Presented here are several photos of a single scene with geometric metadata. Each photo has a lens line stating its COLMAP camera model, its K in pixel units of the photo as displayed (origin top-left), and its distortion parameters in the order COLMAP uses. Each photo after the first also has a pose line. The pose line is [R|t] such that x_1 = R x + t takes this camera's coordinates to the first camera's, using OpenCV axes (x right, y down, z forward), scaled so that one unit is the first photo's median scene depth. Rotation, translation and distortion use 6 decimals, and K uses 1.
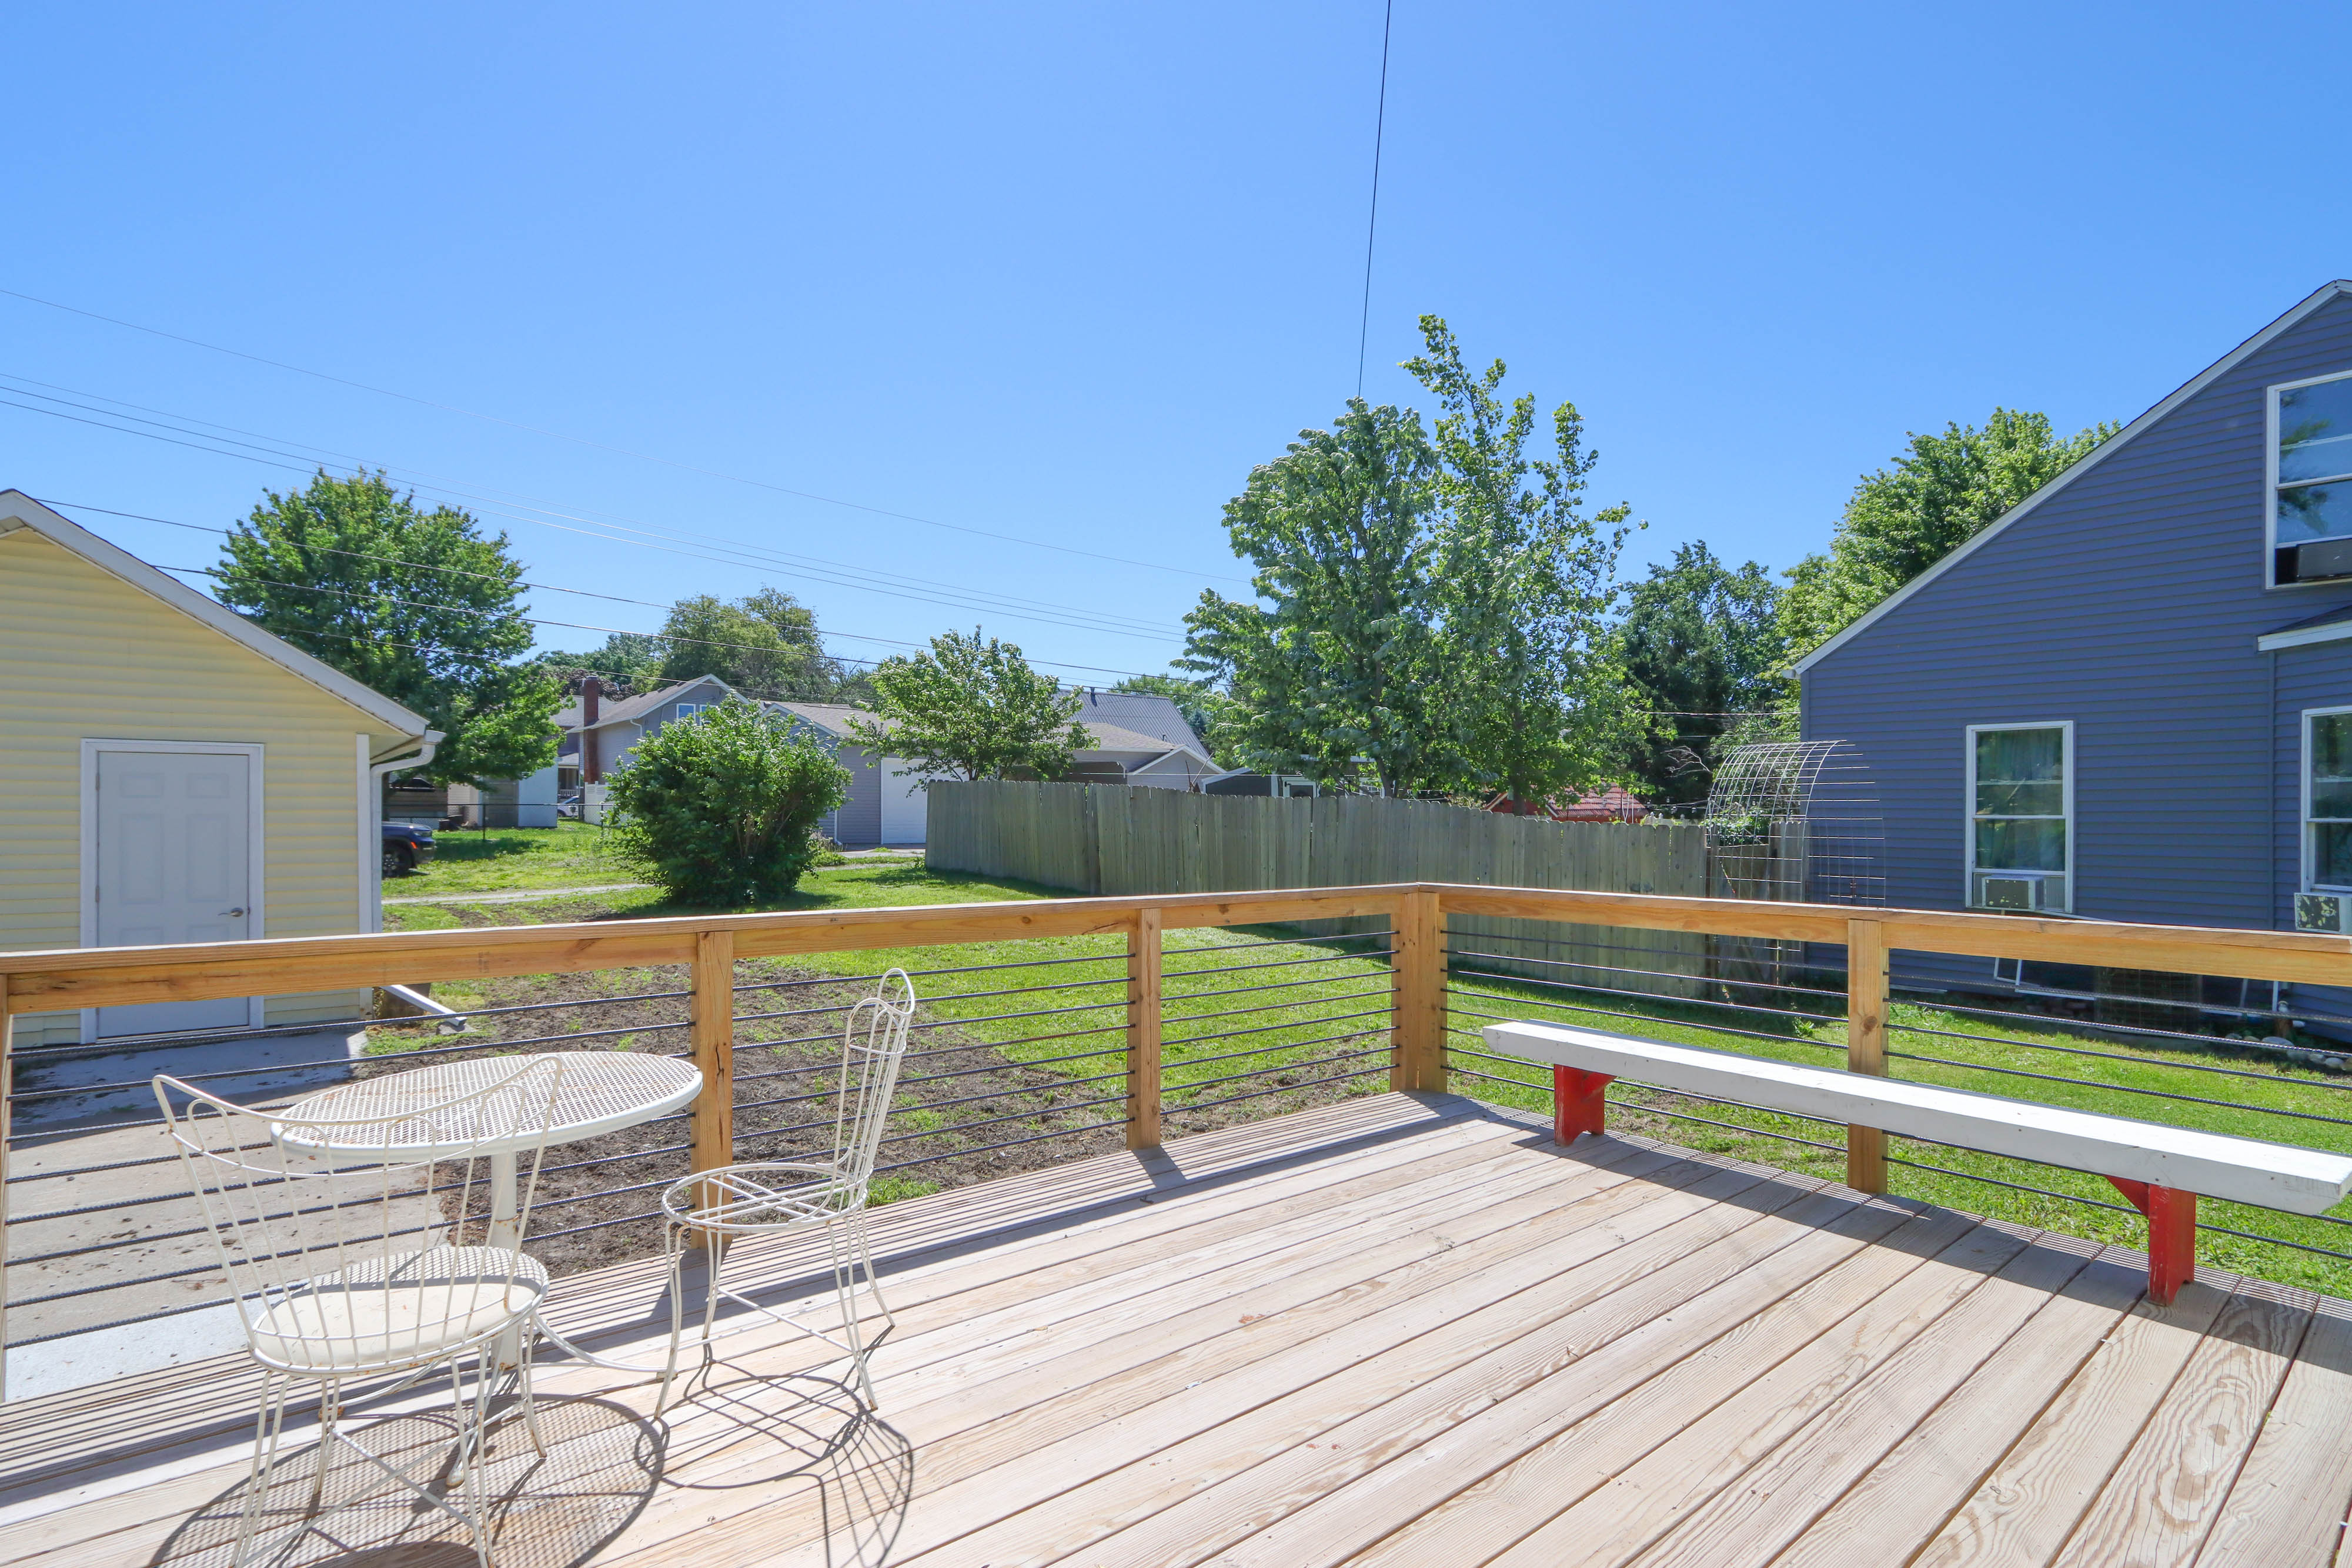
lens RADIAL K [[1039.1, 0, 1178.7], [0, 1039.1, 827.4], [0, 0, 1]] dist [-0.002579, -0.000344]
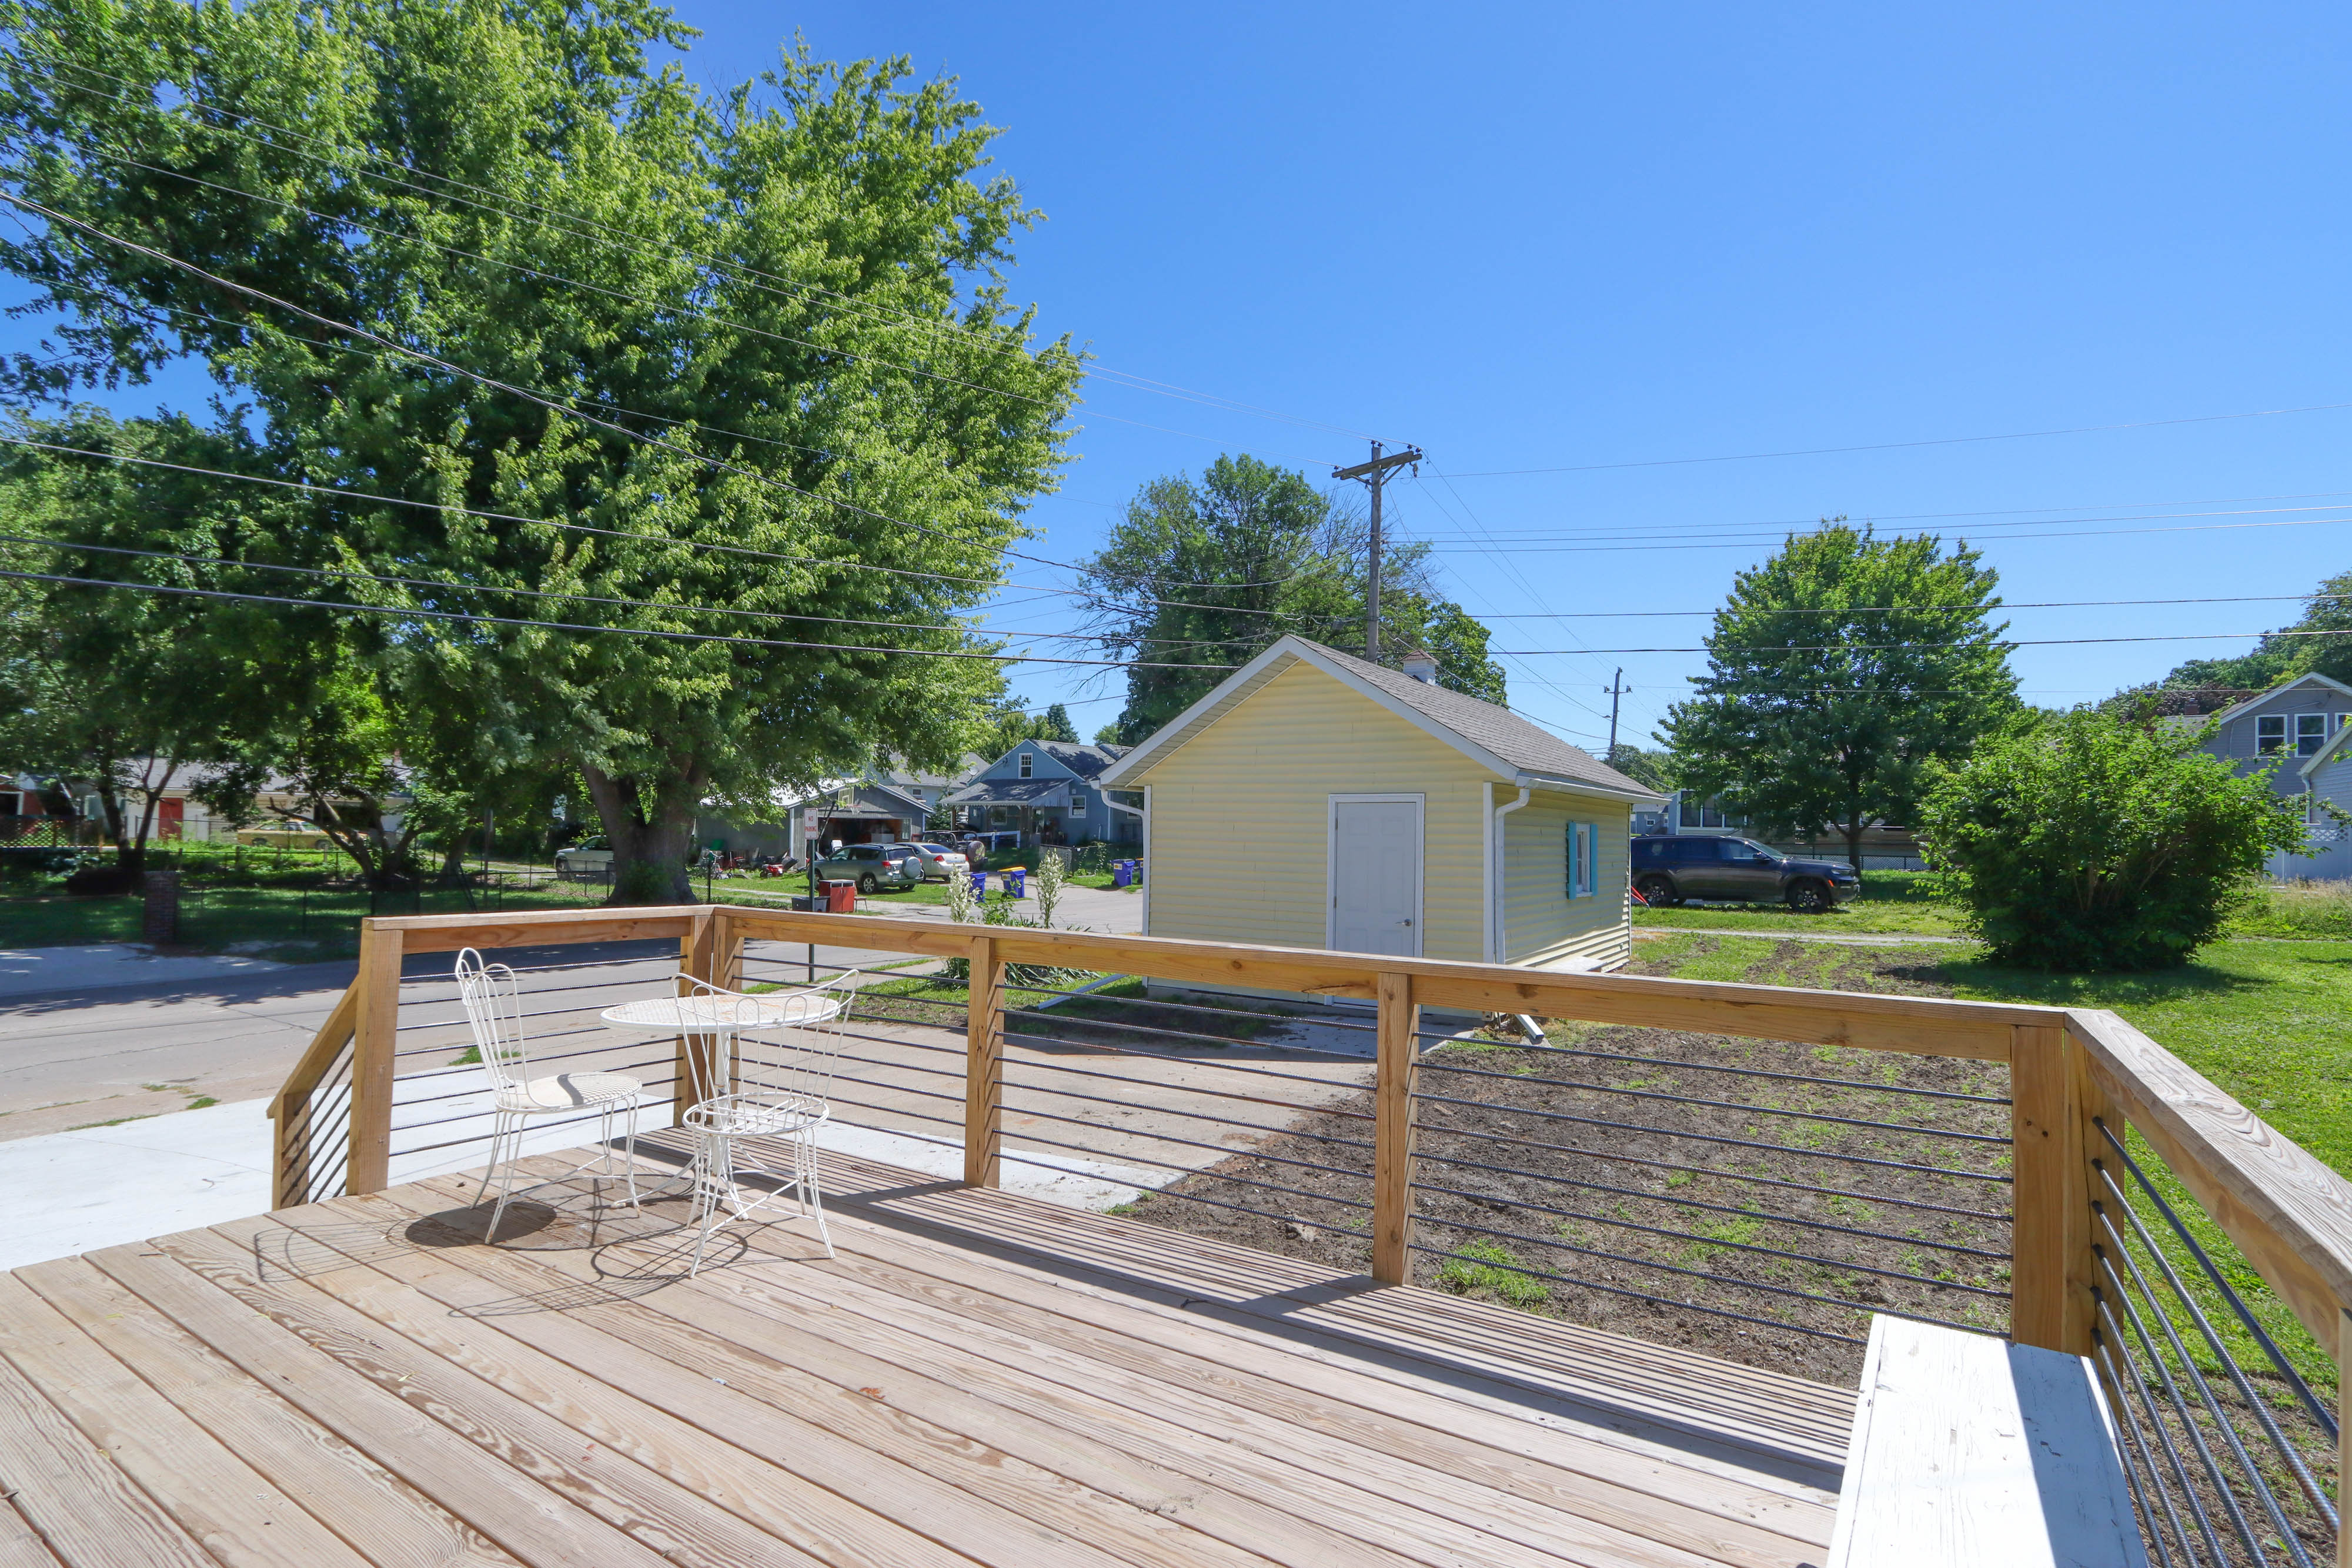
lens RADIAL K [[1088.7, 0, 1165.0], [0, 1088.7, 786.8], [0, 0, 1]] dist [-0.017469, 0.001040]
pose [[0.373432, -0.044589, -0.926585, 0.193095], [-0.025531, 0.997972, -0.058314, -0.000807], [0.927306, 0.045433, 0.371536, 0.157222]]
